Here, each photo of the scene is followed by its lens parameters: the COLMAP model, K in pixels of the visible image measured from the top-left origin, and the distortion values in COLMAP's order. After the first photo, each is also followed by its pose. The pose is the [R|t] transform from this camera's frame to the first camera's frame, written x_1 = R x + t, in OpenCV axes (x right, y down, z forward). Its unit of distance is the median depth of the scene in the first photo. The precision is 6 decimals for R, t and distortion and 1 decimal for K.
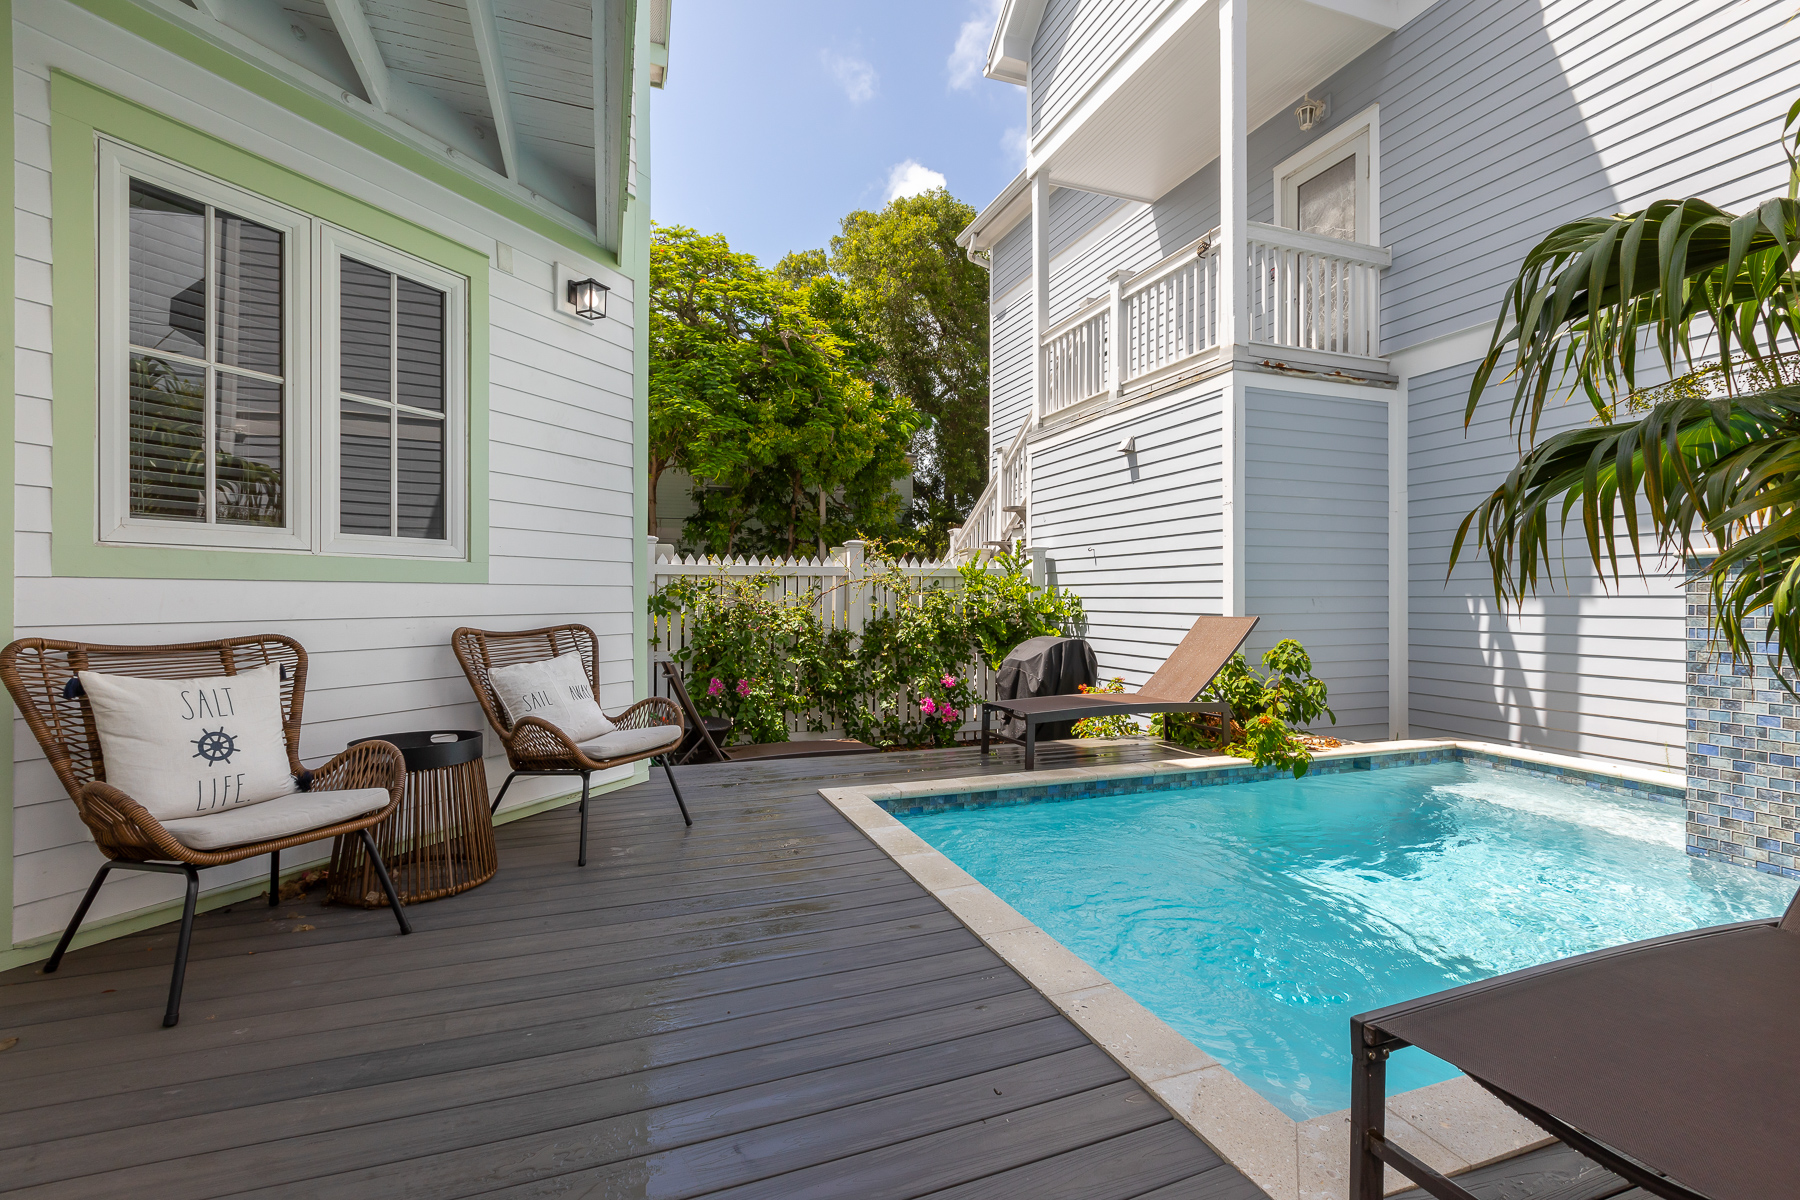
lens RADIAL K [[803.0, 0, 906.9], [0, 803.0, 591.3], [0, 0, 1]] dist [0.000303, -0.000424]
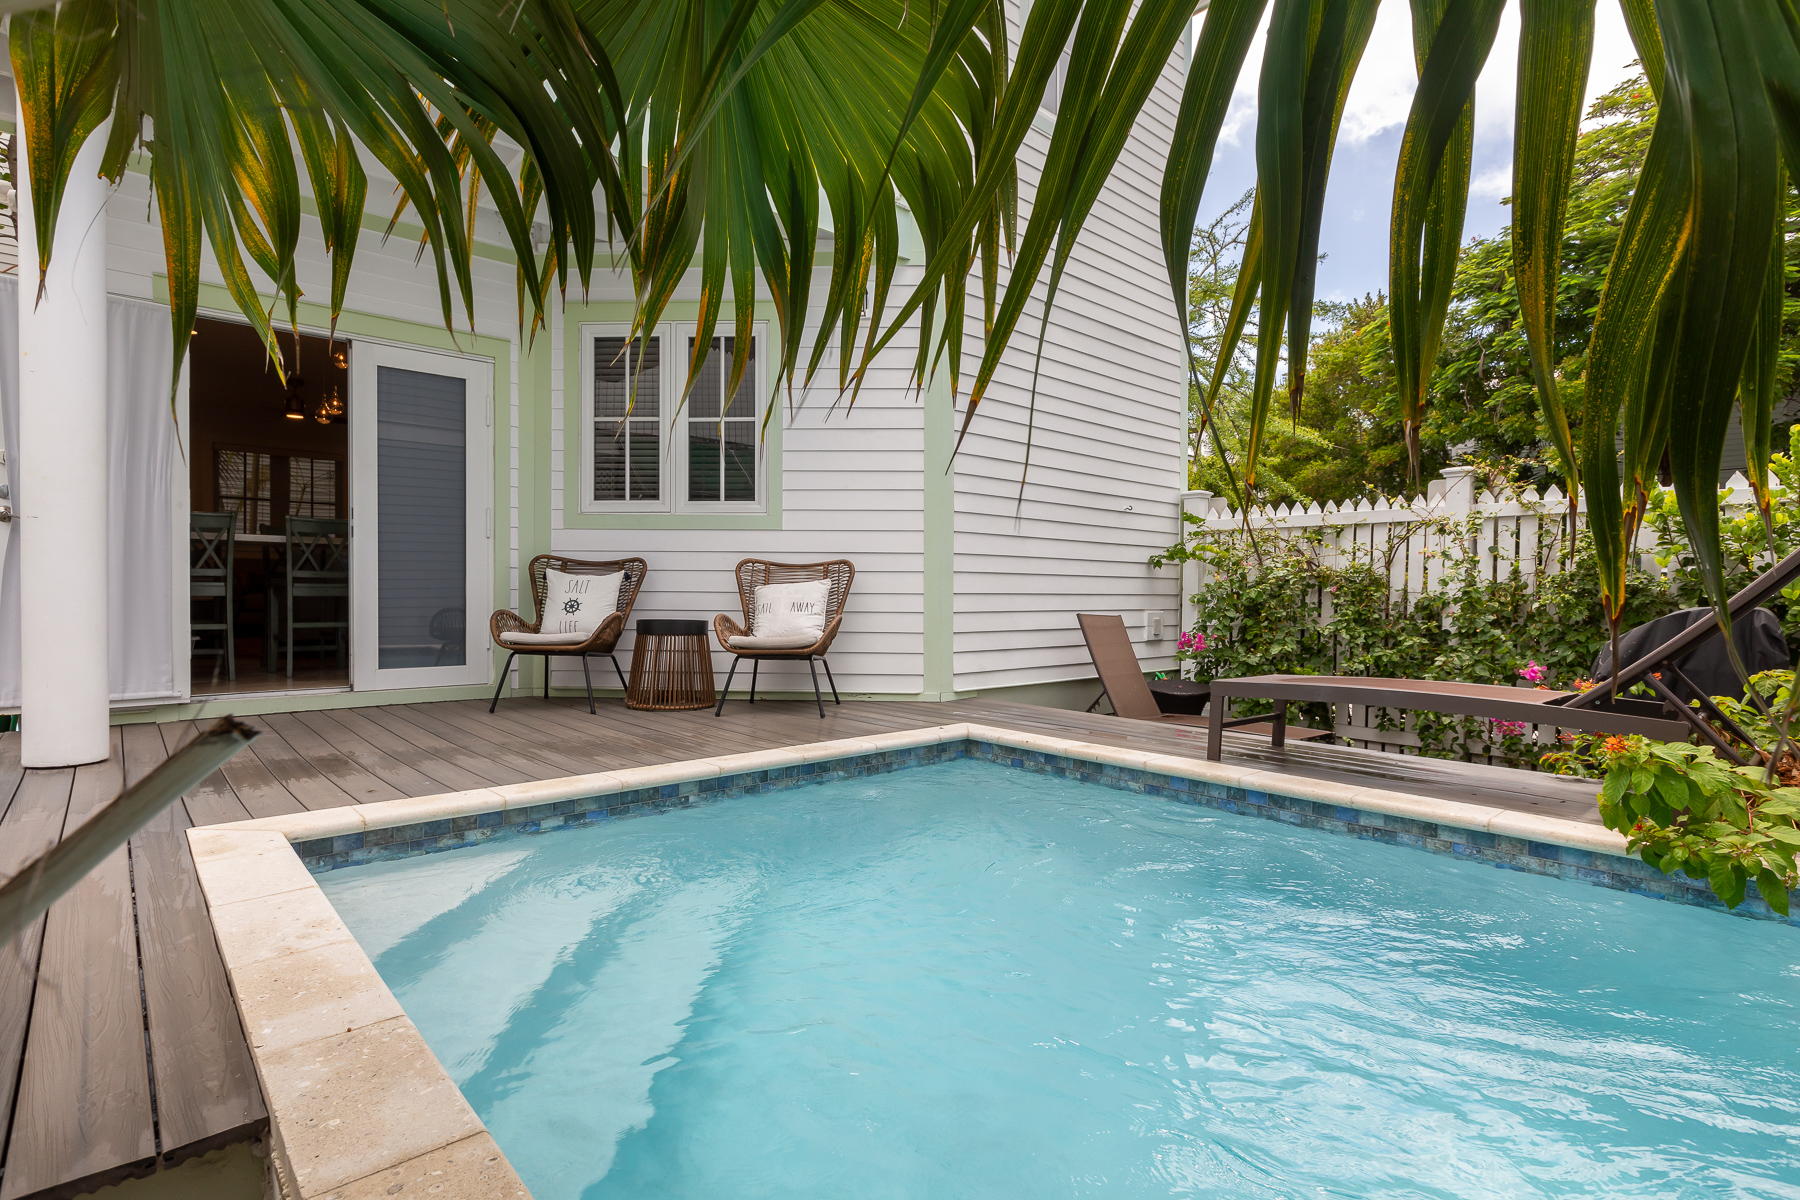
lens RADIAL K [[929.8, 0, 900.0], [0, 929.8, 600.0], [0, 0, 1]] dist [-0.036748, -0.000038]
pose [[0.393063, 0.029716, -0.919031, 0.647518], [-0.001845, 0.999501, 0.031529, 0.037343], [0.919510, -0.010697, 0.392922, 0.321334]]
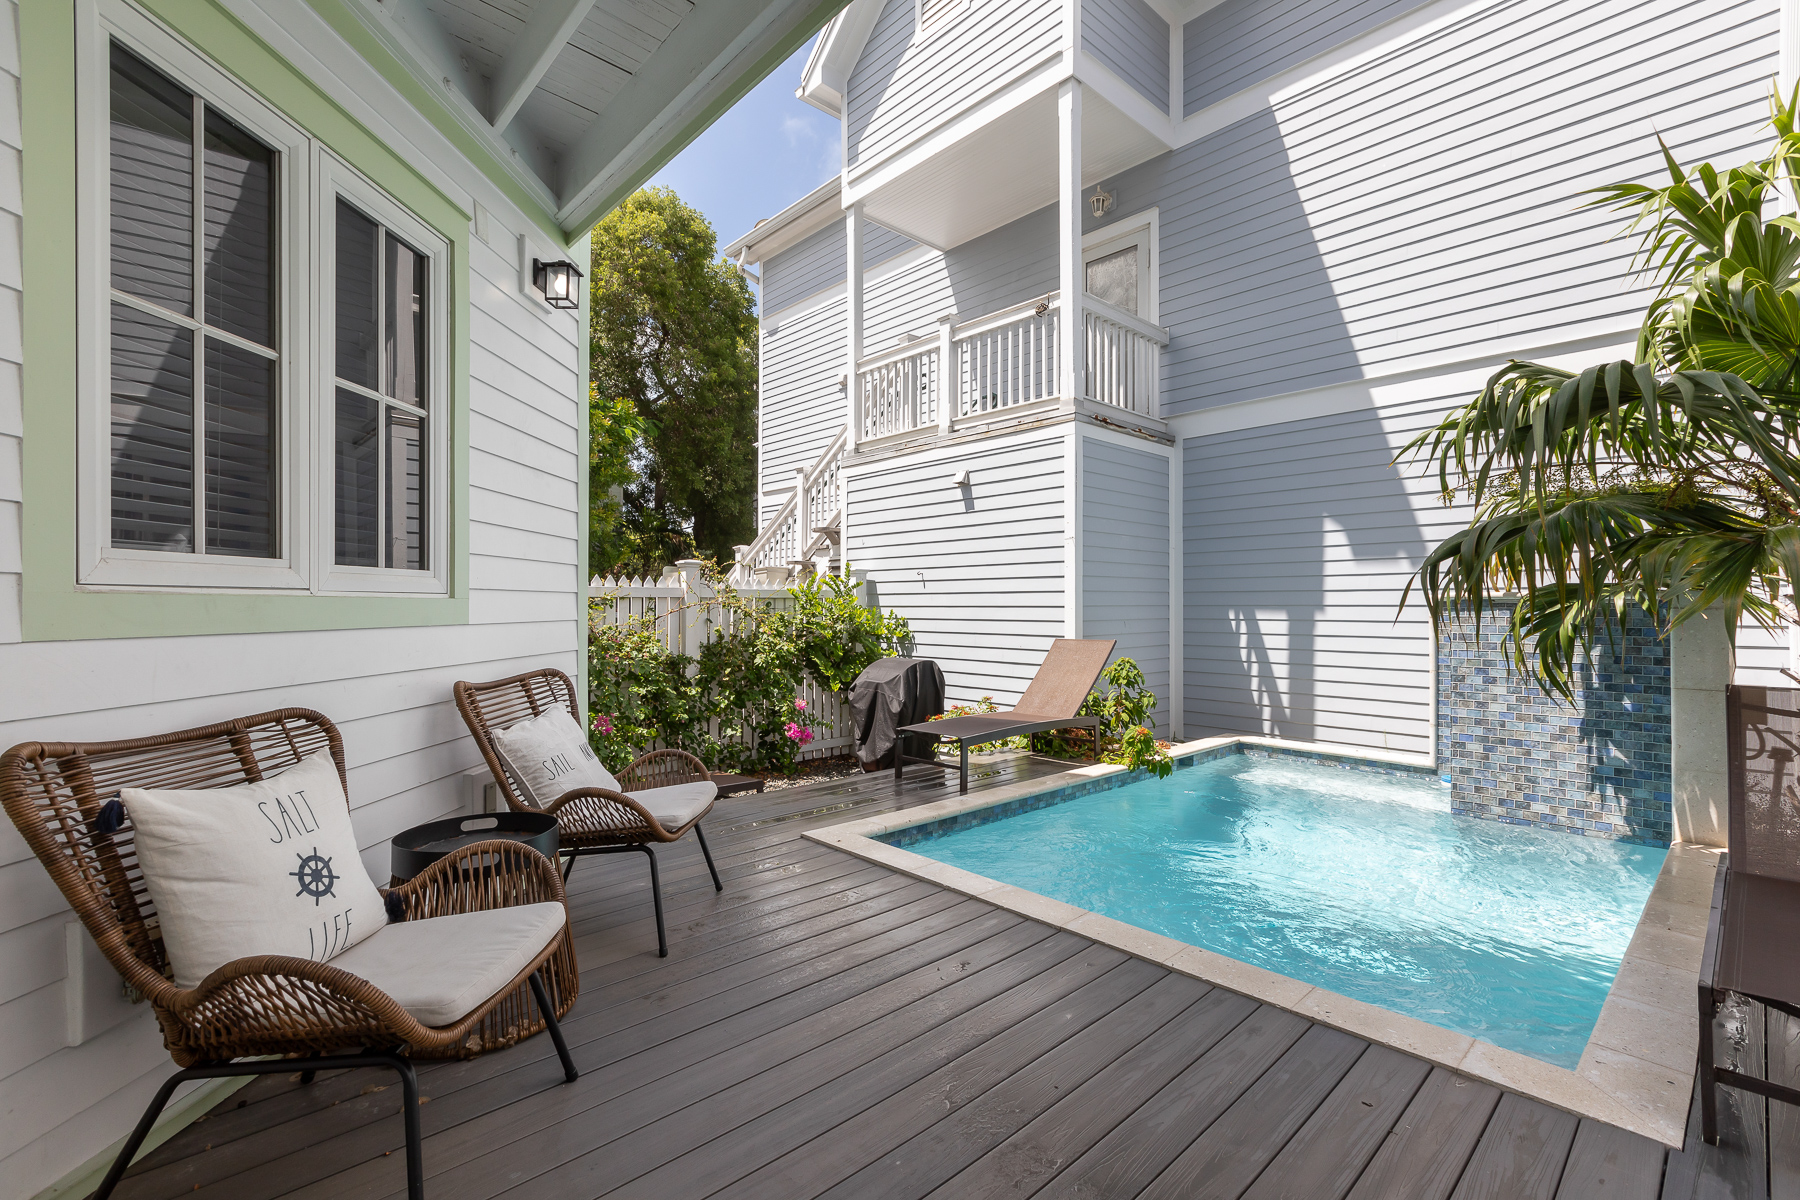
lens RADIAL K [[790.4, 0, 900.0], [0, 790.4, 600.0], [0, 0, 1]] dist [0.001421, 0.000110]
pose [[0.927457, 0.004067, 0.373908, -0.248297], [-0.003573, 0.999992, -0.002015, -0.020193], [-0.373913, 0.000533, 0.927464, 0.059935]]
